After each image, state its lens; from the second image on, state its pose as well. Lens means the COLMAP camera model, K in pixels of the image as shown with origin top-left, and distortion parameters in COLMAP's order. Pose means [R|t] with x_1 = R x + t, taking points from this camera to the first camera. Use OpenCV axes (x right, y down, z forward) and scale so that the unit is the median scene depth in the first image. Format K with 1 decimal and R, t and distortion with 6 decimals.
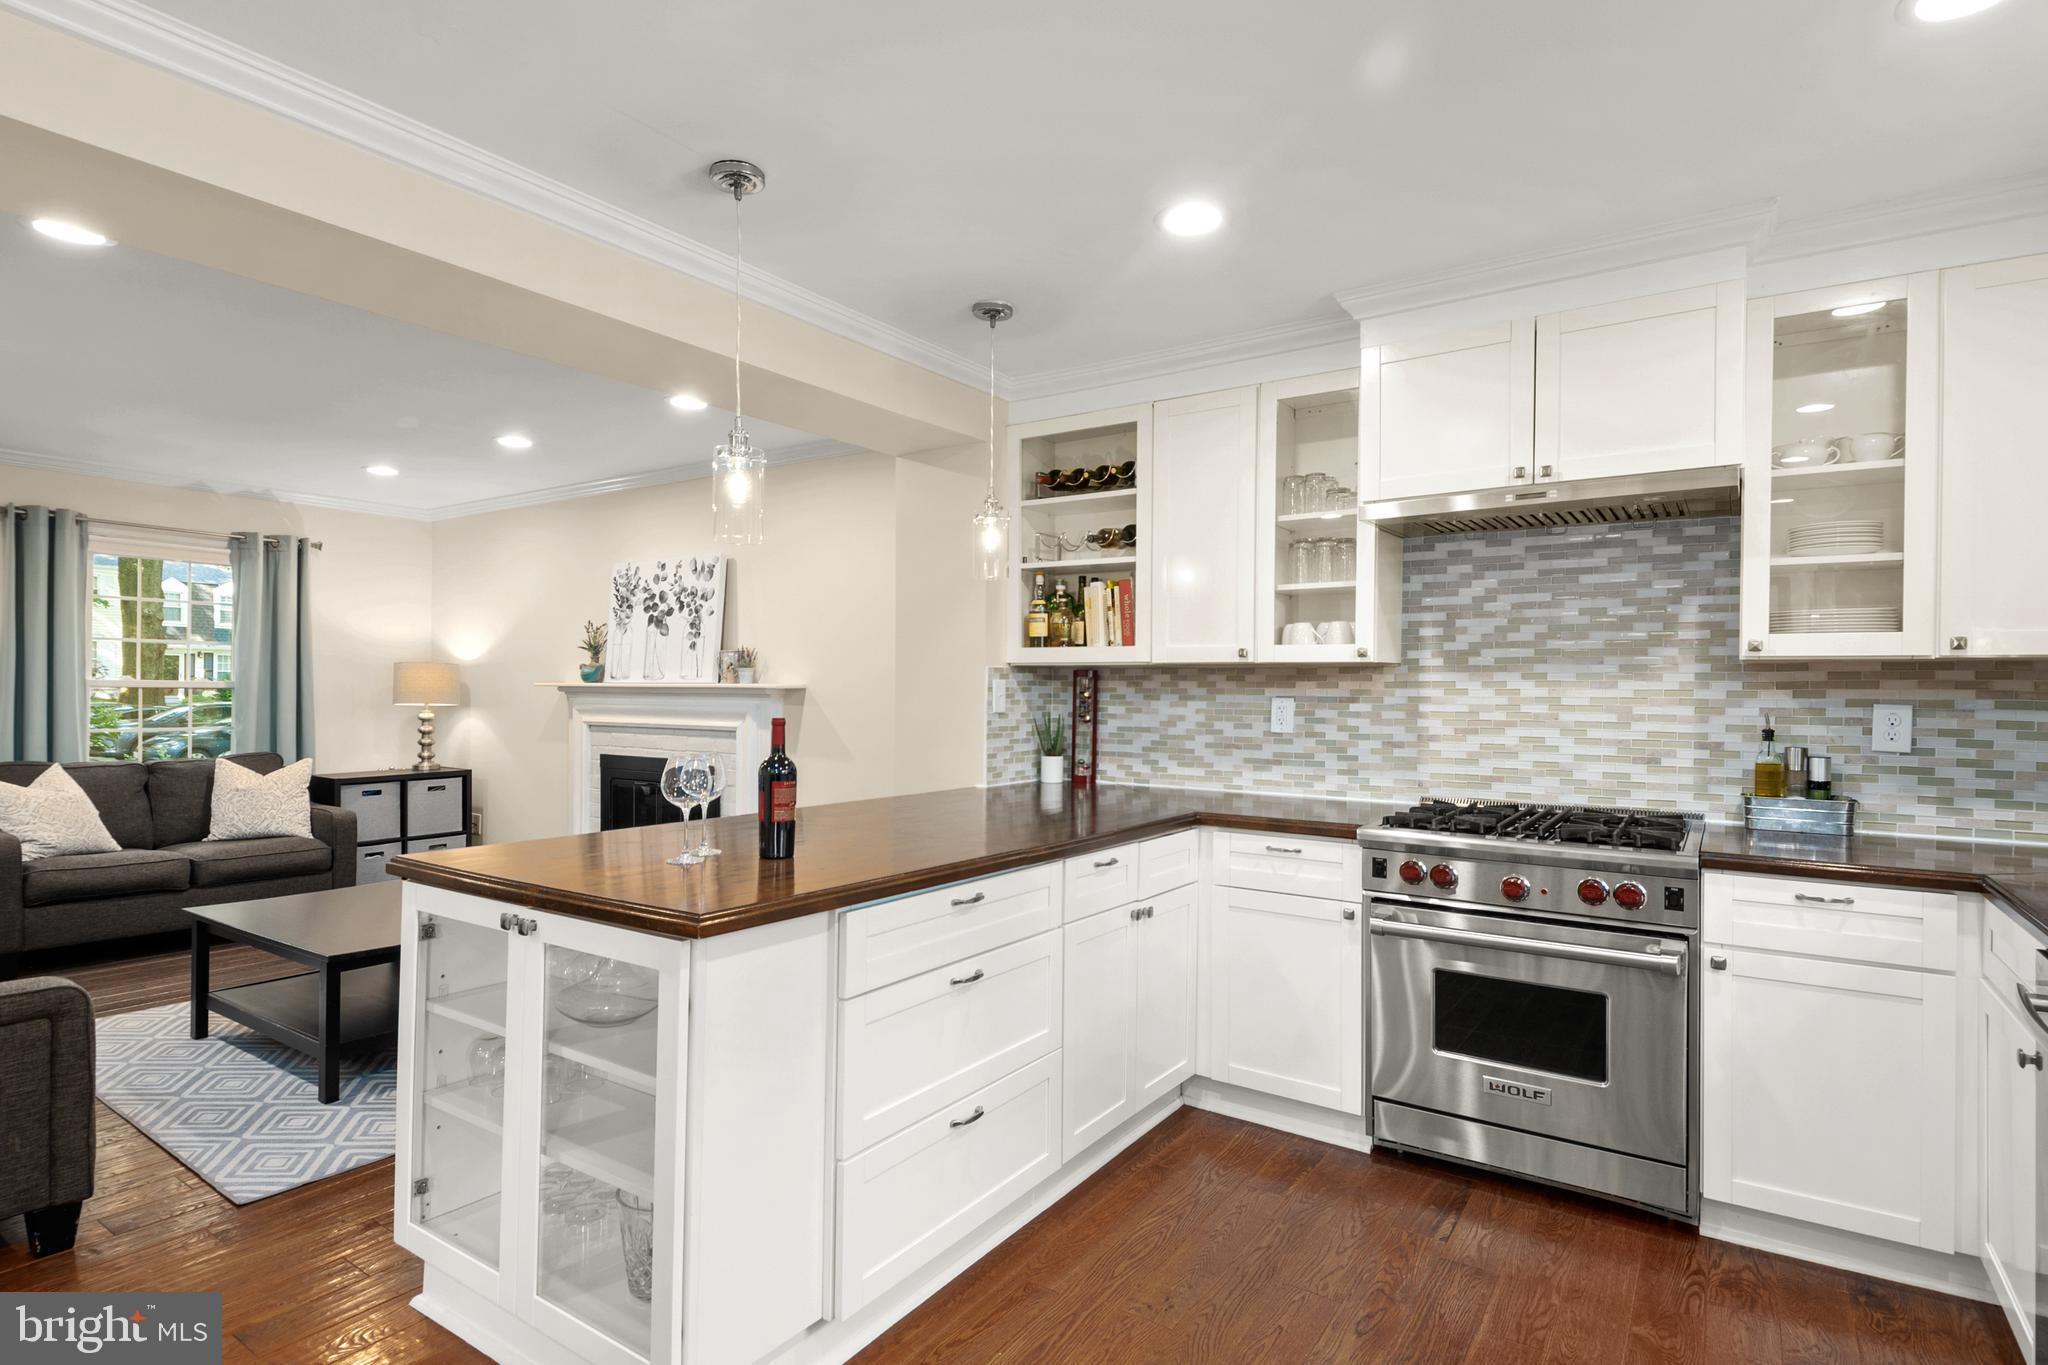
lens RADIAL K [[1031.2, 0, 1027.4], [0, 1031.2, 691.2], [0, 0, 1]] dist [0.048790, -0.039331]
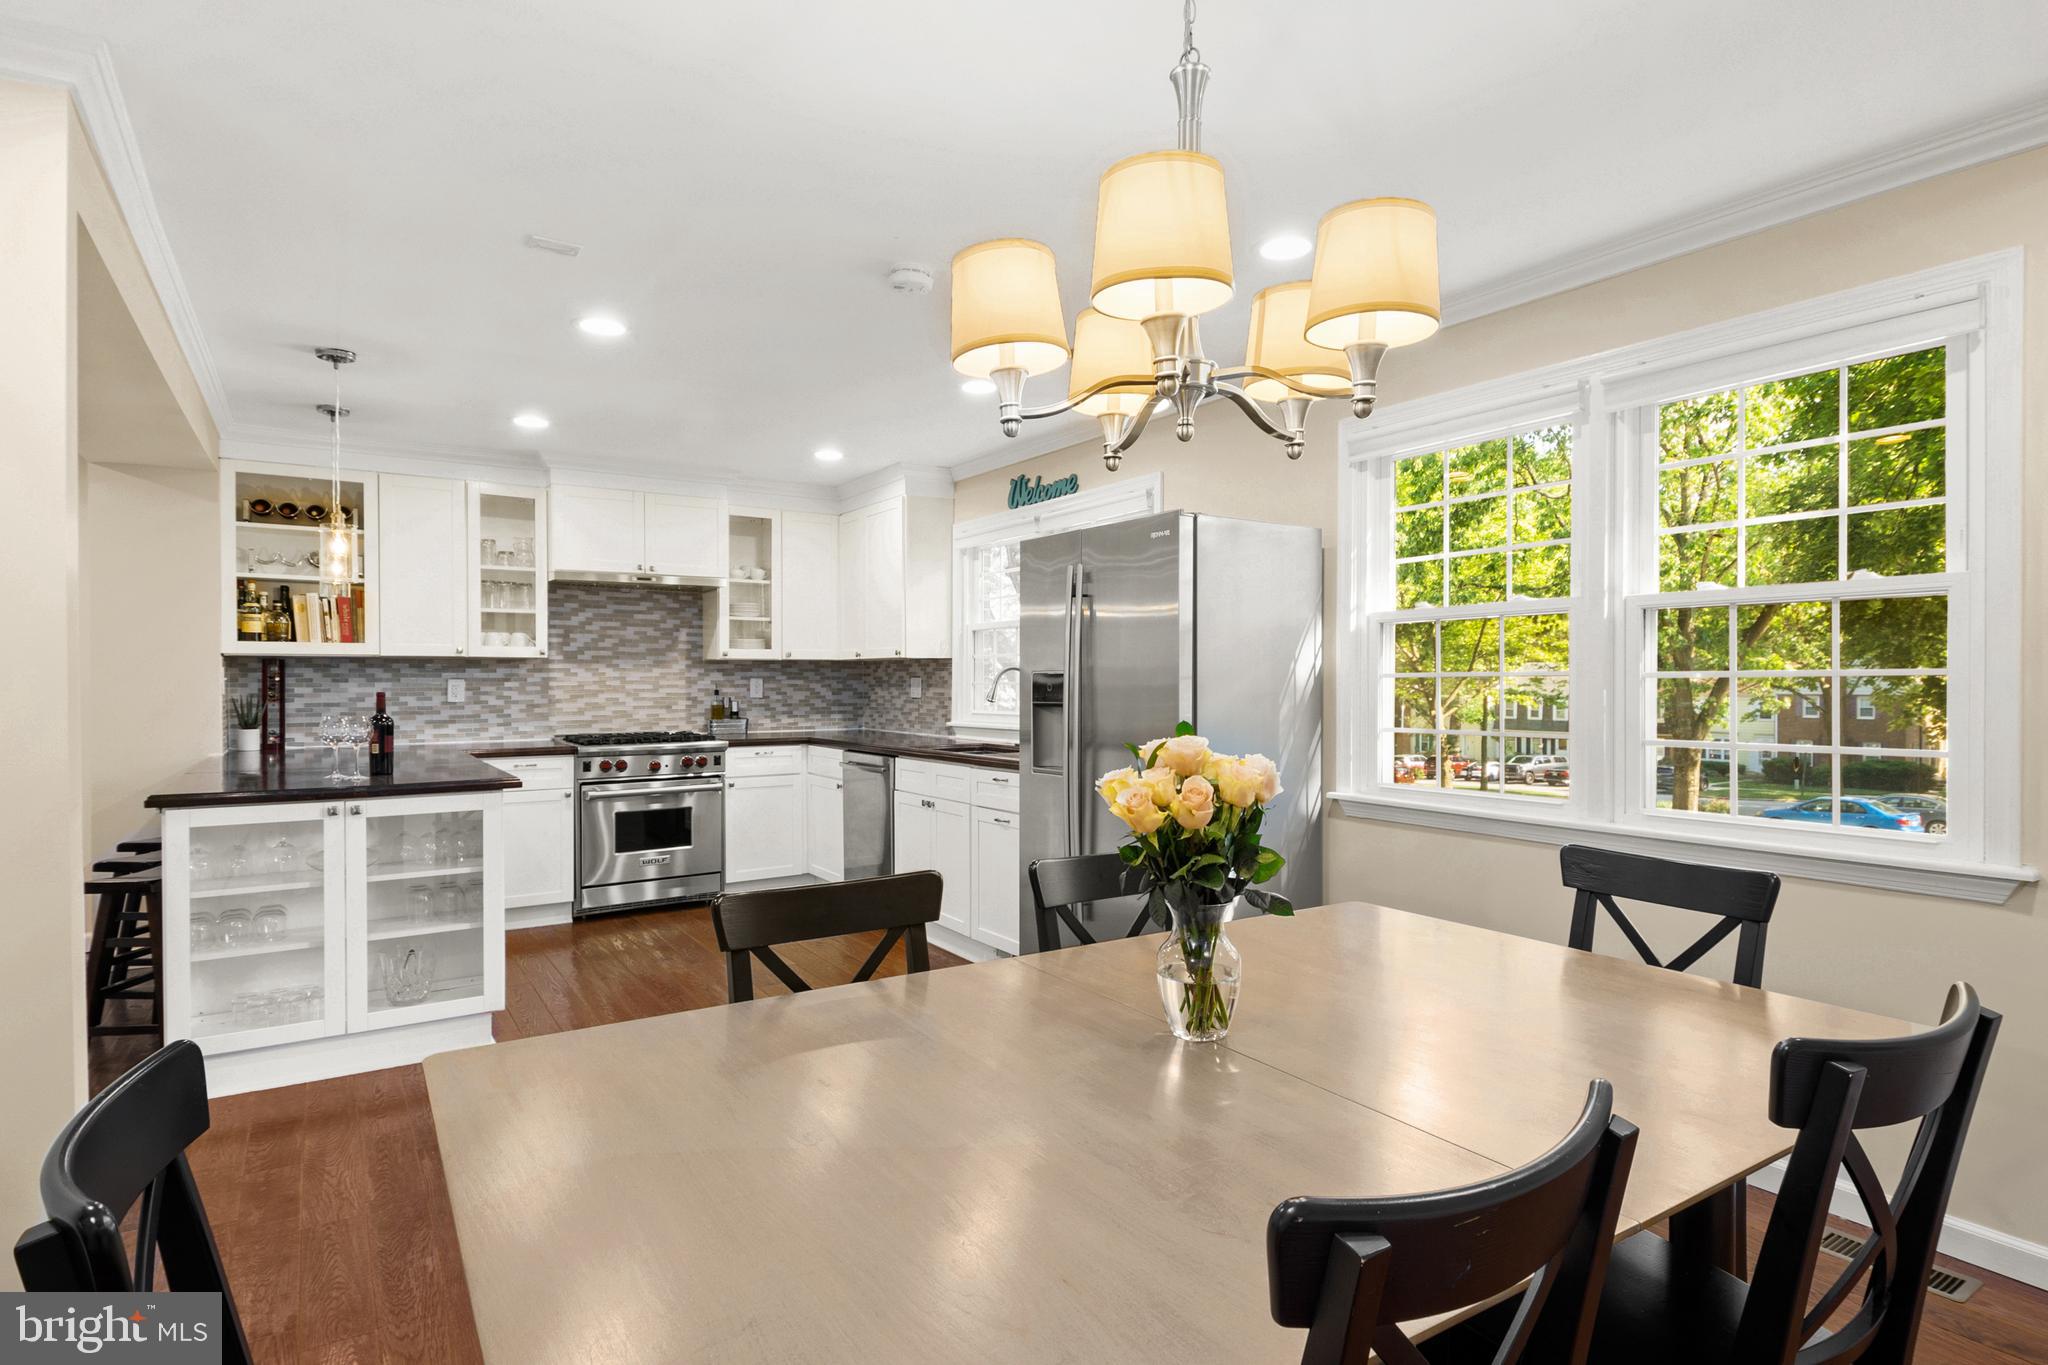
lens RADIAL K [[1052.0, 0, 1024.0], [0, 1052.0, 682.5], [0, 0, 1]] dist [0.071832, -0.070965]
pose [[0.385460, -0.013683, 0.922623, -0.894706], [0.007040, 0.999905, 0.011888, -0.001592], [-0.922698, 0.001913, 0.385519, -0.384793]]
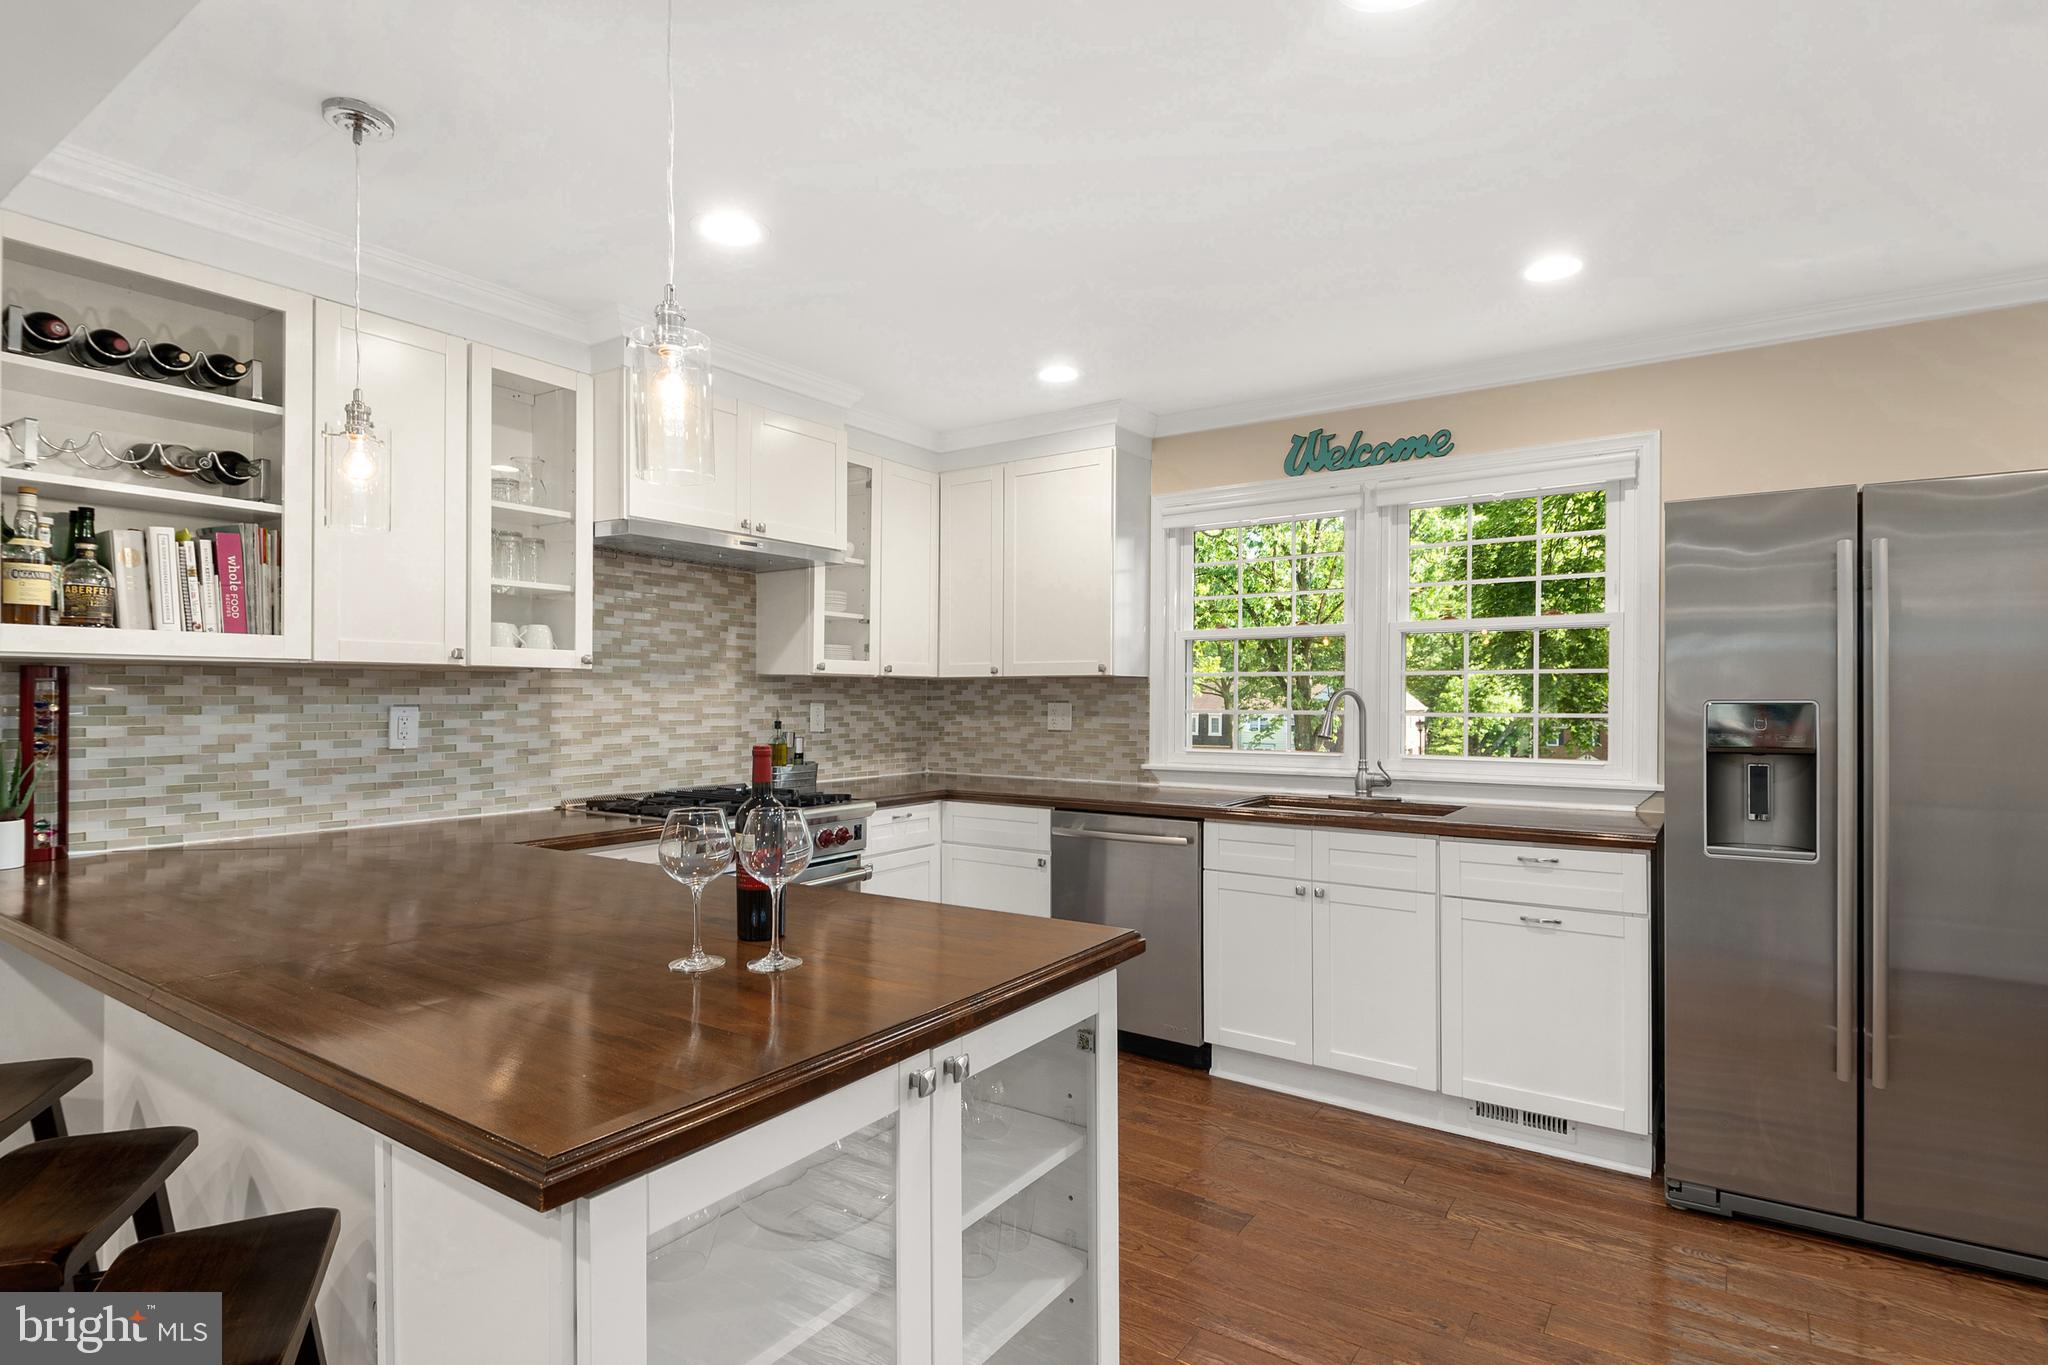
lens RADIAL K [[1025.2, 0, 1022.2], [0, 1025.2, 696.9], [0, 0, 1]] dist [0.056835, -0.047440]
pose [[0.008936, -0.010177, 0.999908, -0.593303], [-0.000074, 0.999948, 0.010178, -0.010192], [-0.999960, -0.000165, 0.008935, 0.501930]]
